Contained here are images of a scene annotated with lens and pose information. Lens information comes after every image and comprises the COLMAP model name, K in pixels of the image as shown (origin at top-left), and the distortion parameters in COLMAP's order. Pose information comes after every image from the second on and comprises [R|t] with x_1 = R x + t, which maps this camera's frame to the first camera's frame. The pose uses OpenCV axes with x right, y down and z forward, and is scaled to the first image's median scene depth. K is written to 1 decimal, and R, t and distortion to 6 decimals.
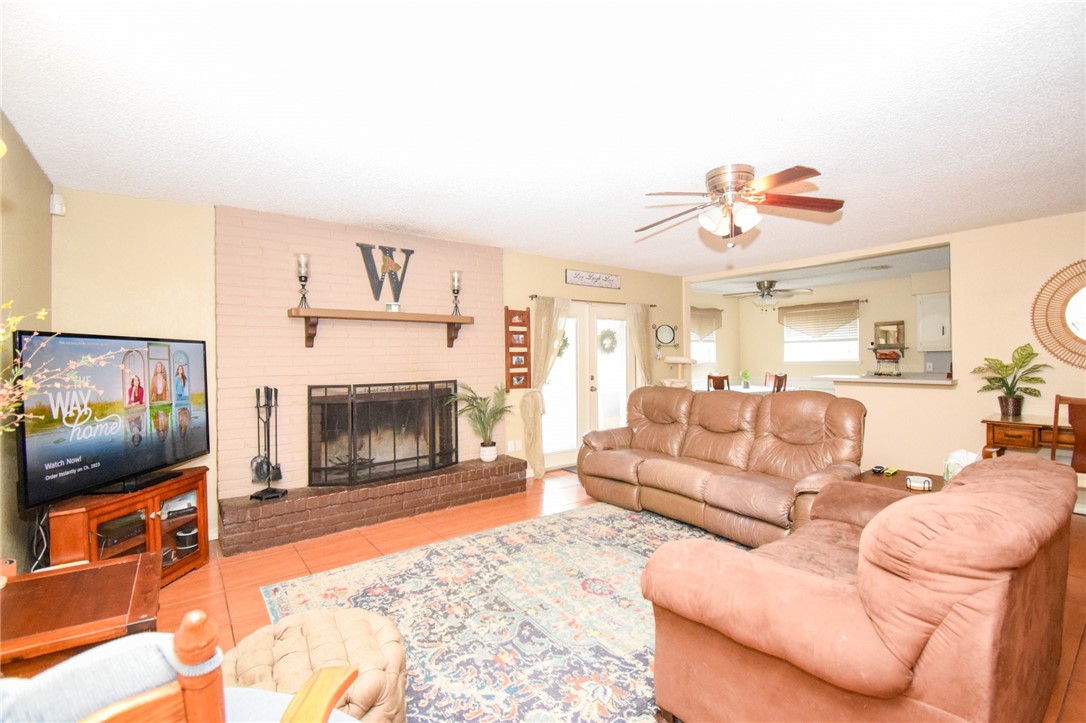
lens RADIAL K [[487.3, 0, 555.1], [0, 487.3, 356.0], [0, 0, 1]] dist [0.011520, -0.019651]
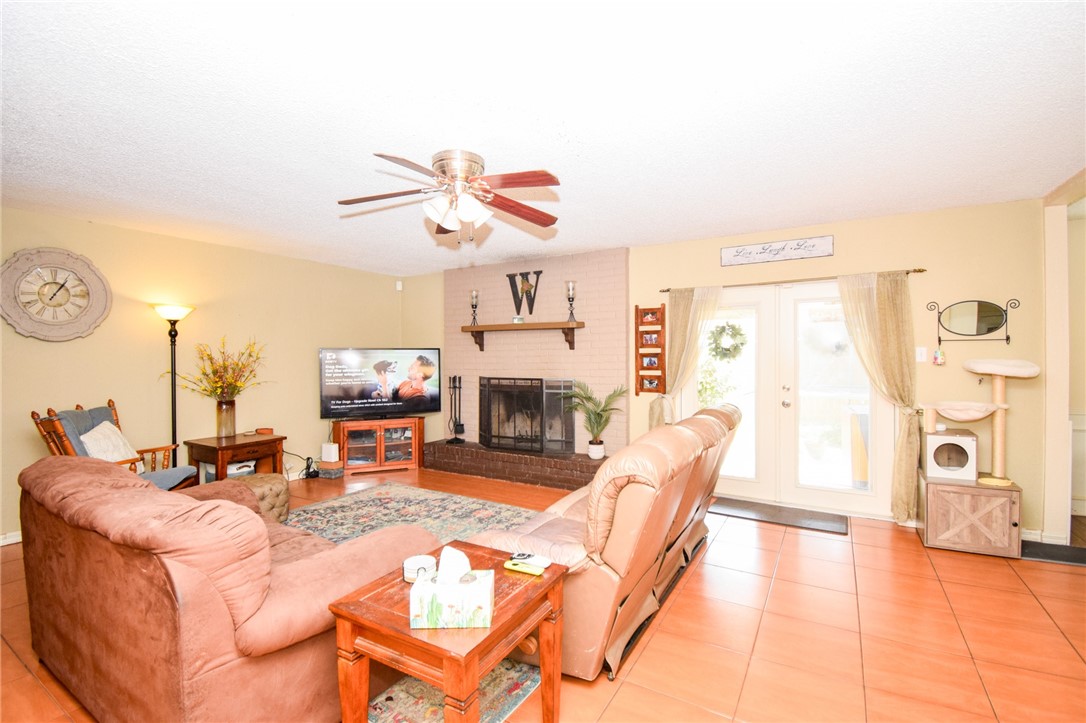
lens RADIAL K [[487.3, 0, 538.6], [0, 487.3, 359.1], [0, 0, 1]] dist [0.011520, -0.019651]
pose [[0.351841, 0.017218, -0.935902, 0.962284], [0.005571, 0.999775, 0.020488, -0.022964], [0.936043, -0.012423, 0.351665, 0.635420]]
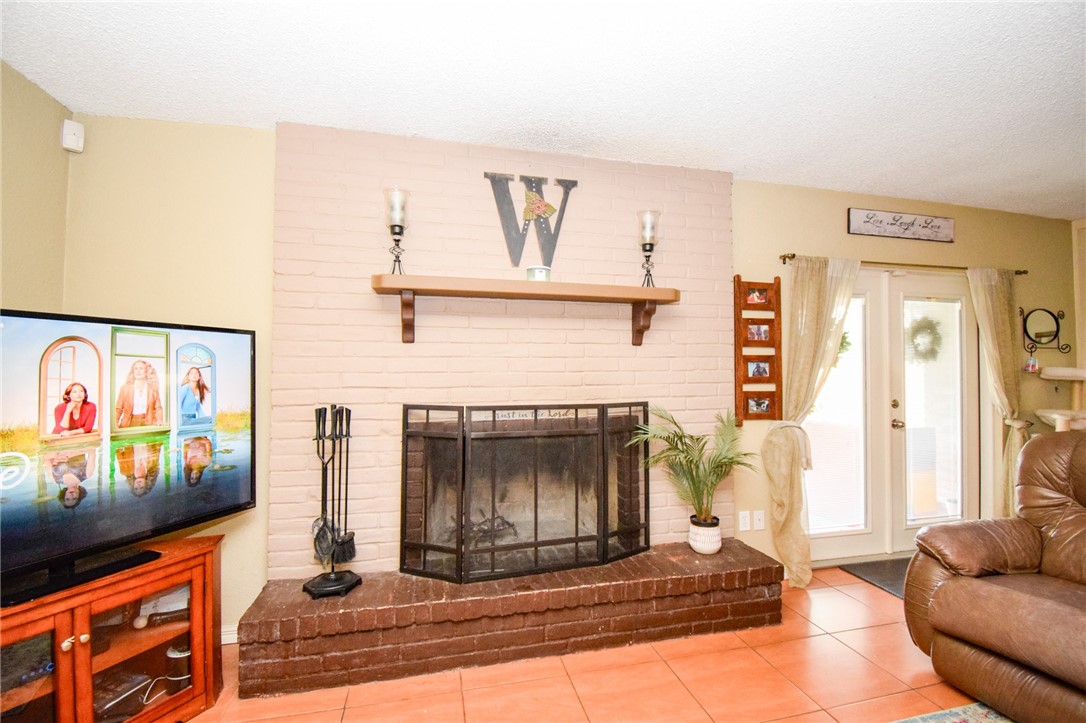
lens RADIAL K [[487.3, 0, 545.1], [0, 487.3, 357.2], [0, 0, 1]] dist [0.011520, -0.019651]
pose [[0.911158, 0.003691, -0.412040, -0.090925], [-0.012345, 0.999756, -0.018344, 0.009944], [0.411872, 0.021801, 0.910981, 0.509369]]
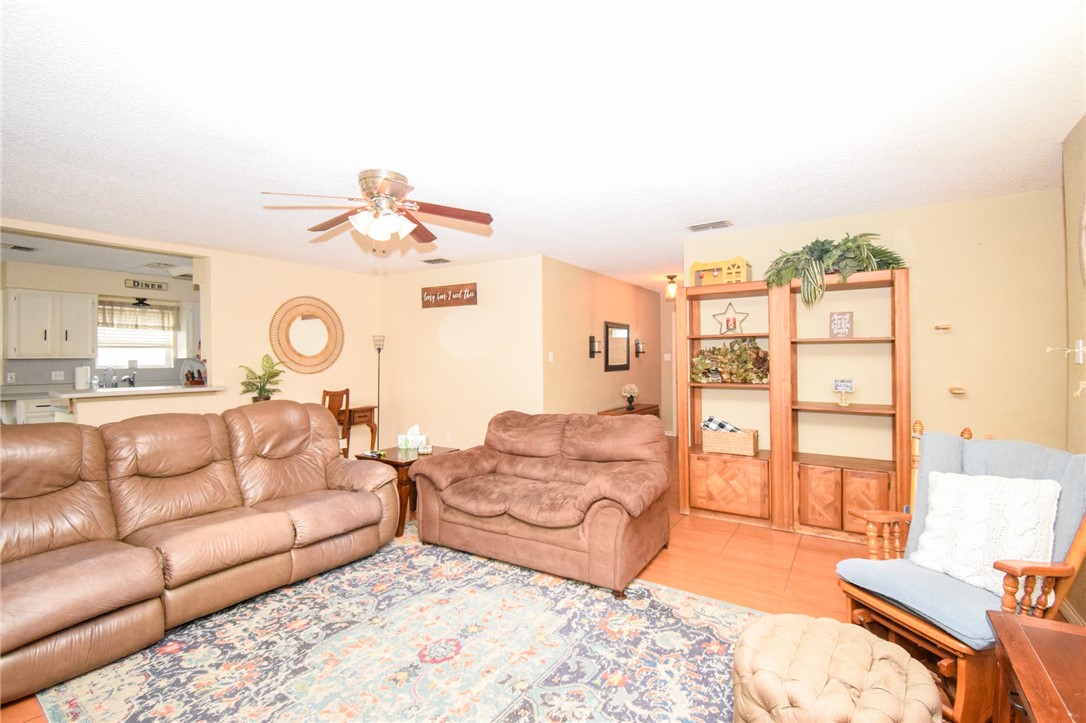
lens RADIAL K [[487.3, 0, 543.5], [0, 487.3, 360.6], [0, 0, 1]] dist [0.011520, -0.019651]
pose [[-0.338591, 0.003312, 0.940928, -0.521547], [0.004455, 0.999988, -0.001917, -0.002897], [-0.940923, 0.003543, -0.338602, 0.793025]]
